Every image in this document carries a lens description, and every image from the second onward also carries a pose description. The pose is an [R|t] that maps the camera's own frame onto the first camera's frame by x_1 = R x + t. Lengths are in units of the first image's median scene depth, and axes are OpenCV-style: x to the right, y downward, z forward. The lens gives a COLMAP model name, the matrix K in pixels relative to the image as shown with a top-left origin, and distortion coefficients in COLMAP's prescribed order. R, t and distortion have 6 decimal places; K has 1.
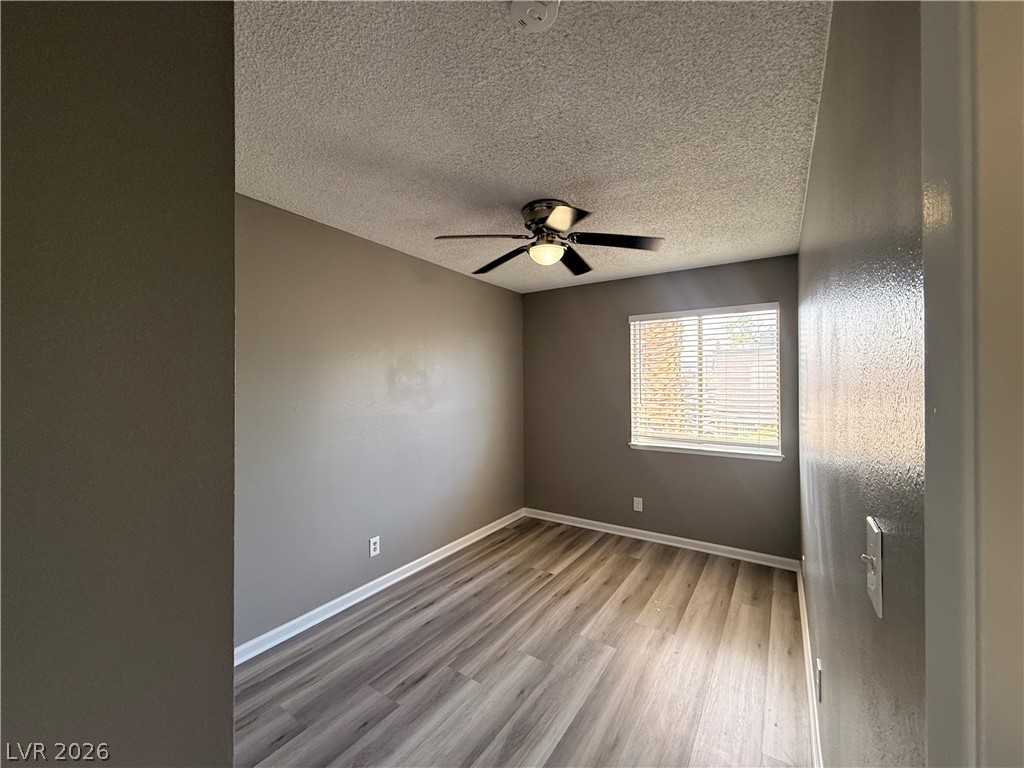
lens RADIAL K [[411.1, 0, 512.5], [0, 411.1, 383.9], [0, 0, 1]] dist [0.003455, 0.000669]
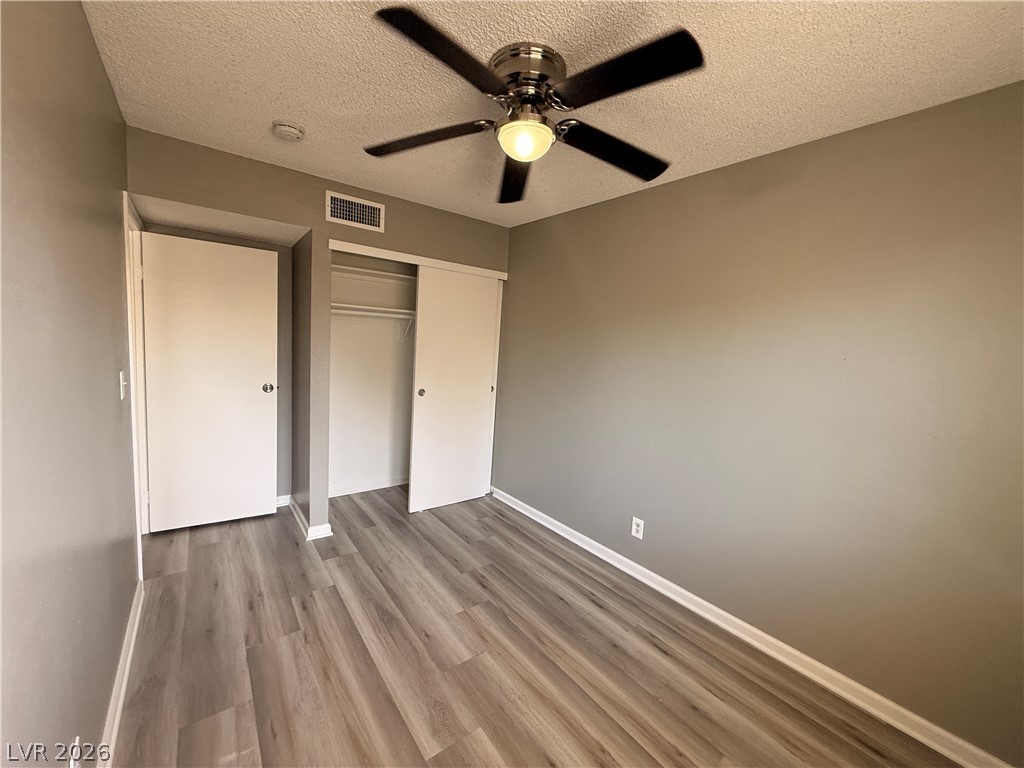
lens RADIAL K [[411.1, 0, 509.0], [0, 411.1, 385.6], [0, 0, 1]] dist [0.003455, 0.000669]
pose [[-0.336773, 0.083254, -0.937898, 0.709991], [-0.052434, 0.992880, 0.106962, -0.003778], [0.940125, 0.085199, -0.330010, 1.198339]]
